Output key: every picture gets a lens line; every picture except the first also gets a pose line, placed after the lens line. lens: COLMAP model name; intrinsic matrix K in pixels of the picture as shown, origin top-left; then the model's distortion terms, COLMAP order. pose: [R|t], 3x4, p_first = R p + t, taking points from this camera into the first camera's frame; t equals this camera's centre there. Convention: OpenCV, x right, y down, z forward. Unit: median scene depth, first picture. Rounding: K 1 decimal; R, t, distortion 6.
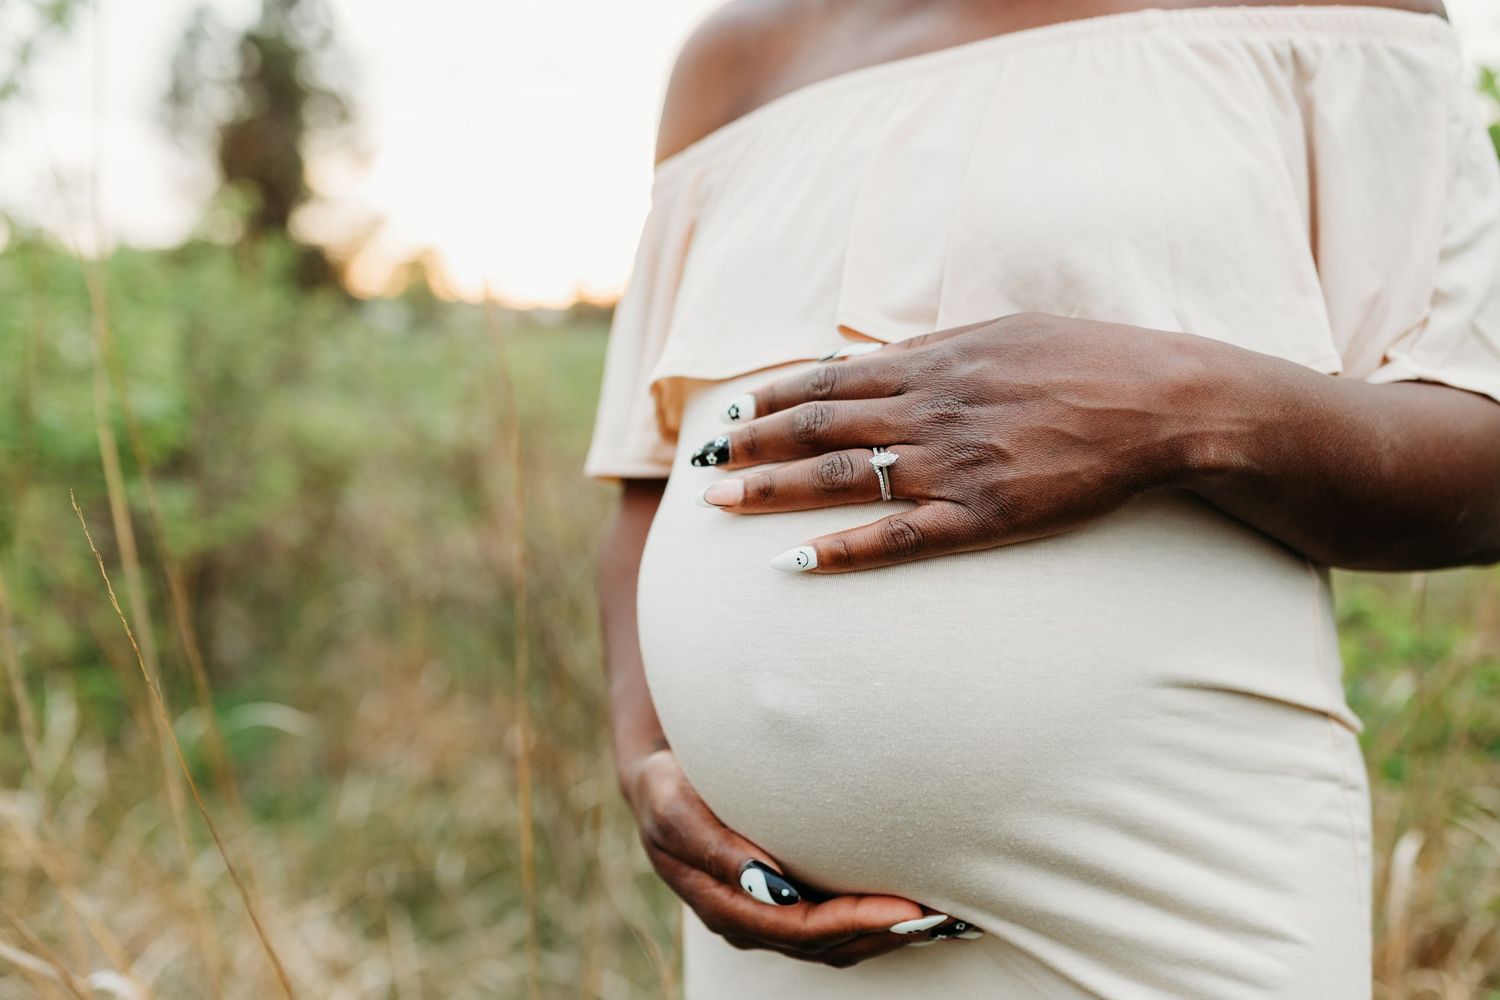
lens RADIAL K [[1529.0, 0, 750.0], [0, 1529.0, 500.0], [0, 0, 1]] dist [0.093690, -0.187508]
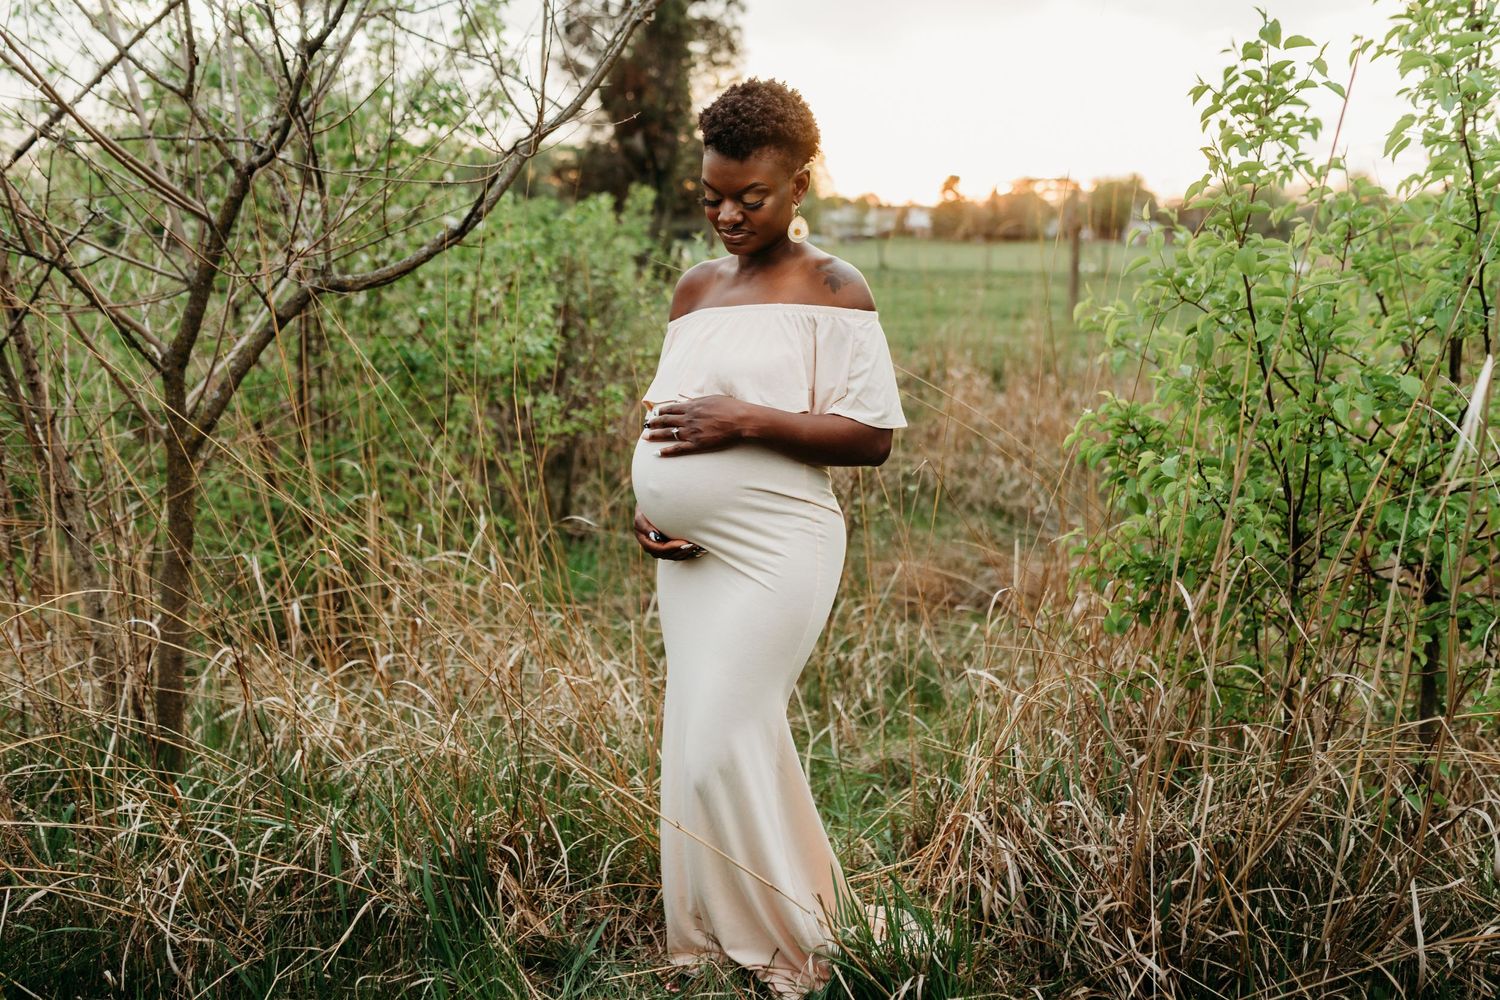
lens RADIAL K [[1529.0, 0, 750.0], [0, 1529.0, 500.0], [0, 0, 1]] dist [0.093690, -0.187508]
pose [[0.969902, 0.060017, -0.235983, 1.173467], [-0.044675, 0.996557, 0.069838, -0.126401], [0.239362, -0.057194, 0.969244, -2.745834]]
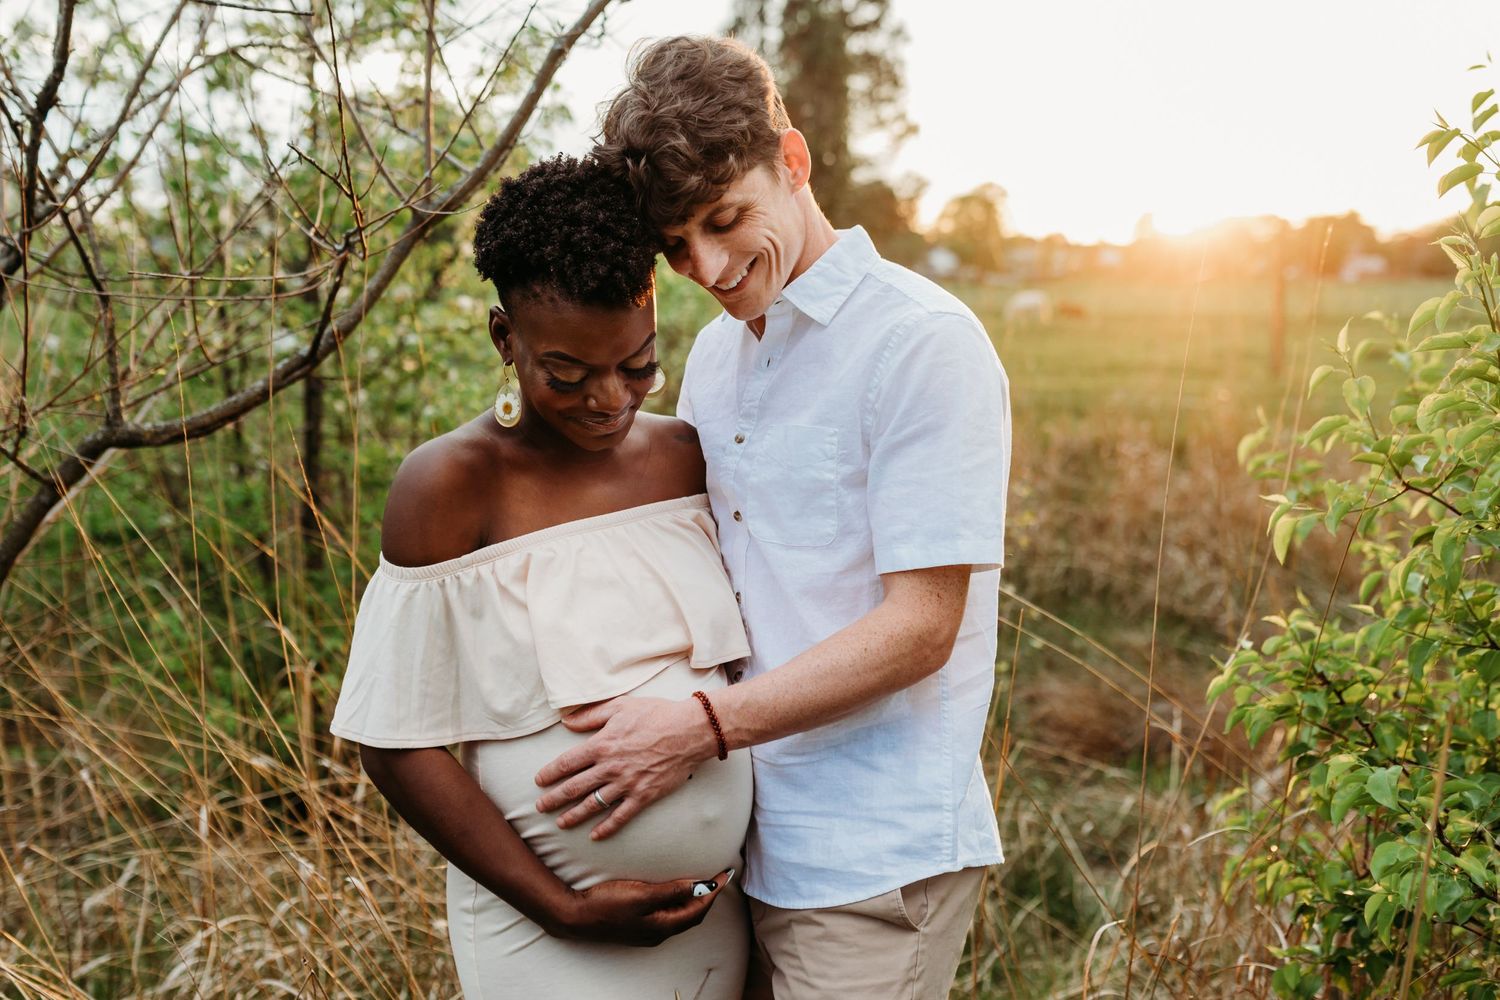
lens RADIAL K [[1529.0, 0, 750.0], [0, 1529.0, 500.0], [0, 0, 1]] dist [0.093690, -0.187508]
pose [[0.931107, 0.062546, -0.359343, 1.206818], [-0.046299, 0.997486, 0.053653, -0.507638], [0.361795, -0.033320, 0.931662, -0.981320]]
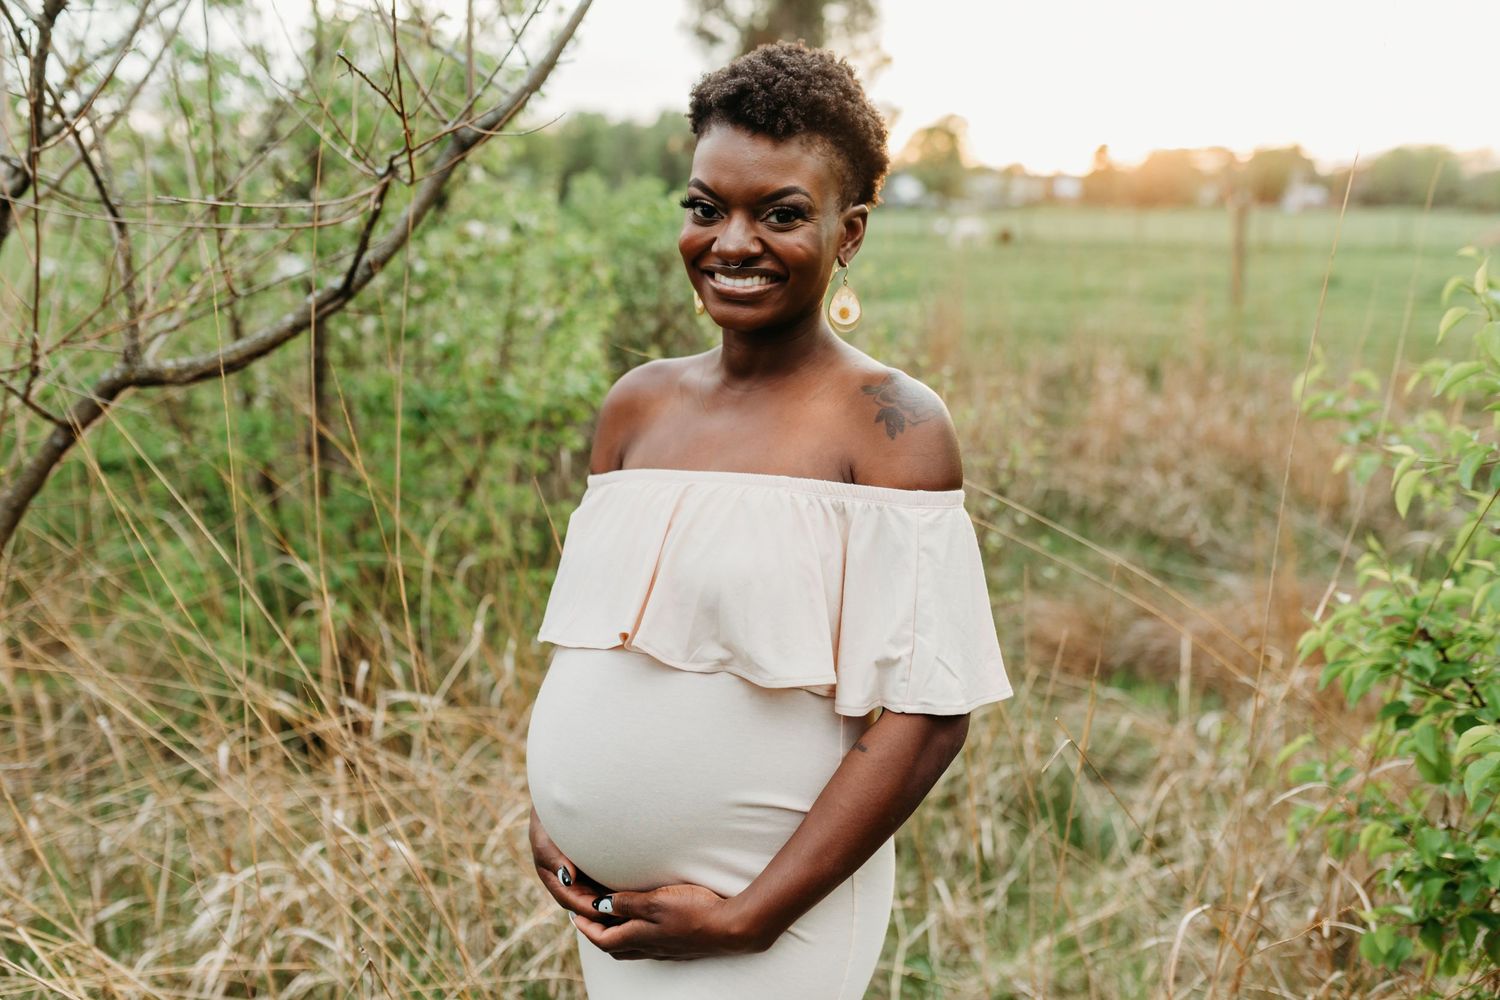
lens RADIAL K [[1444.1, 0, 770.2], [0, 1444.1, 484.6], [0, 0, 1]] dist [0.078191, -0.140447]
pose [[0.943940, 0.079261, -0.320461, 0.898231], [-0.049828, 0.993835, 0.099038, -0.534980], [0.326336, -0.077518, 0.942070, -0.734461]]
